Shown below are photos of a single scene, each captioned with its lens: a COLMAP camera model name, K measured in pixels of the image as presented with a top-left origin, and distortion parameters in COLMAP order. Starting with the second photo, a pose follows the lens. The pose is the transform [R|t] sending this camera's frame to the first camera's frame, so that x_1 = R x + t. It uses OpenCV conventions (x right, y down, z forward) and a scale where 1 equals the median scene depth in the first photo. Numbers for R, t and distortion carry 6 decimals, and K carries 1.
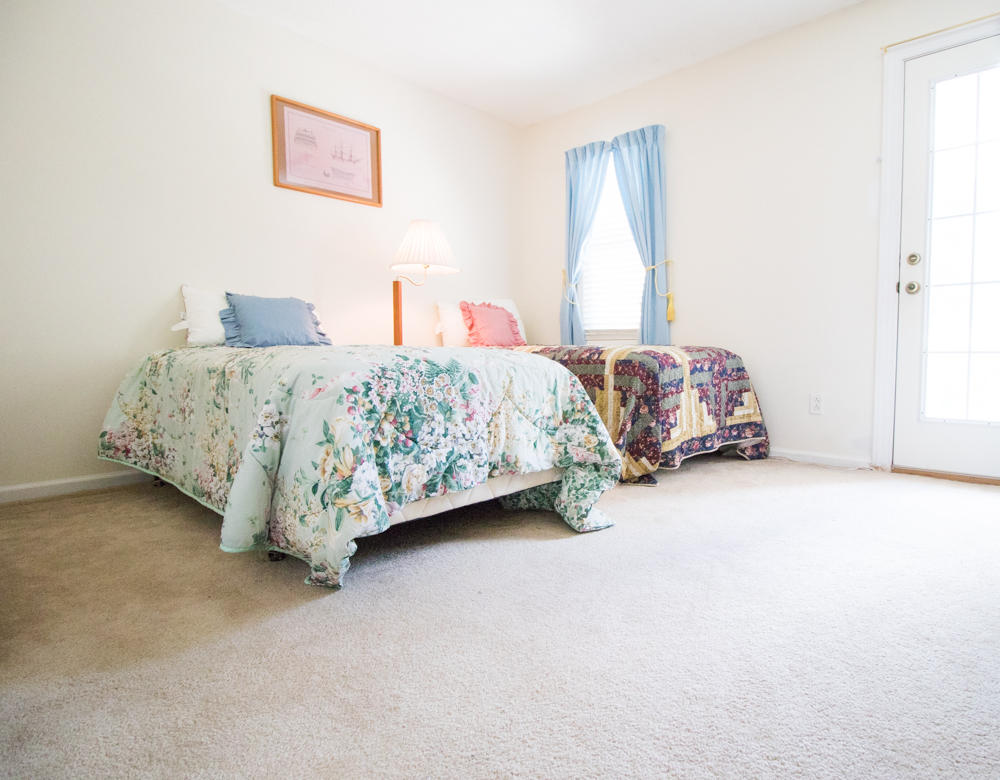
lens RADIAL K [[532.9, 0, 584.7], [0, 532.9, 390.8], [0, 0, 1]] dist [-0.011421, -0.000773]
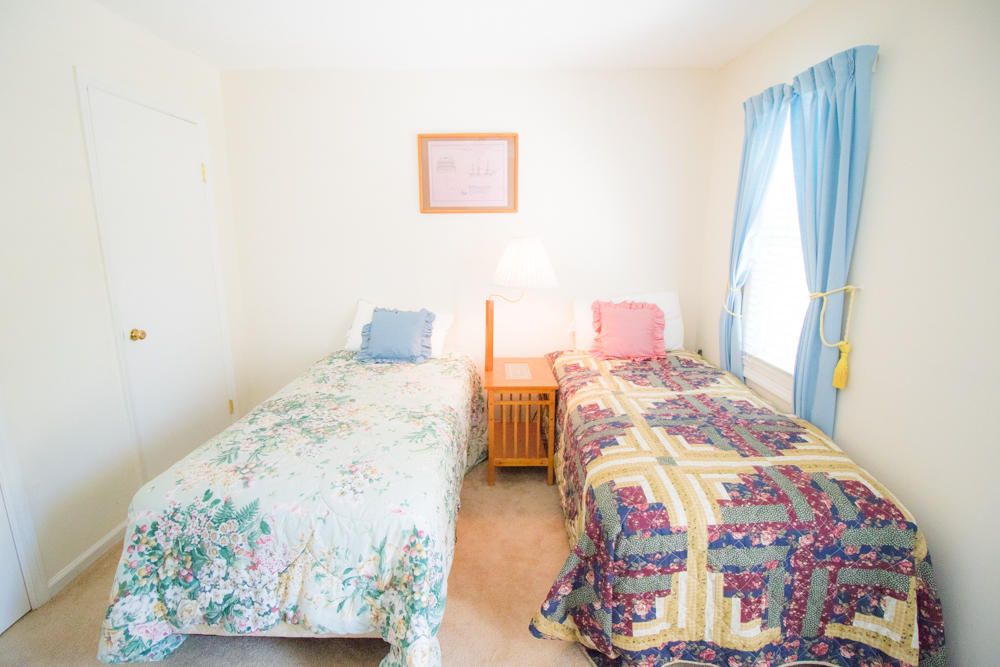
lens RADIAL K [[458.2, 0, 500.0], [0, 458.2, 333.5], [0, 0, 1]] dist [0.000893, -0.015589]
pose [[0.636602, 0.169073, -0.752431, 0.587082], [-0.065192, 0.983978, 0.165946, -0.500859], [0.768432, -0.056589, 0.637424, 0.763750]]
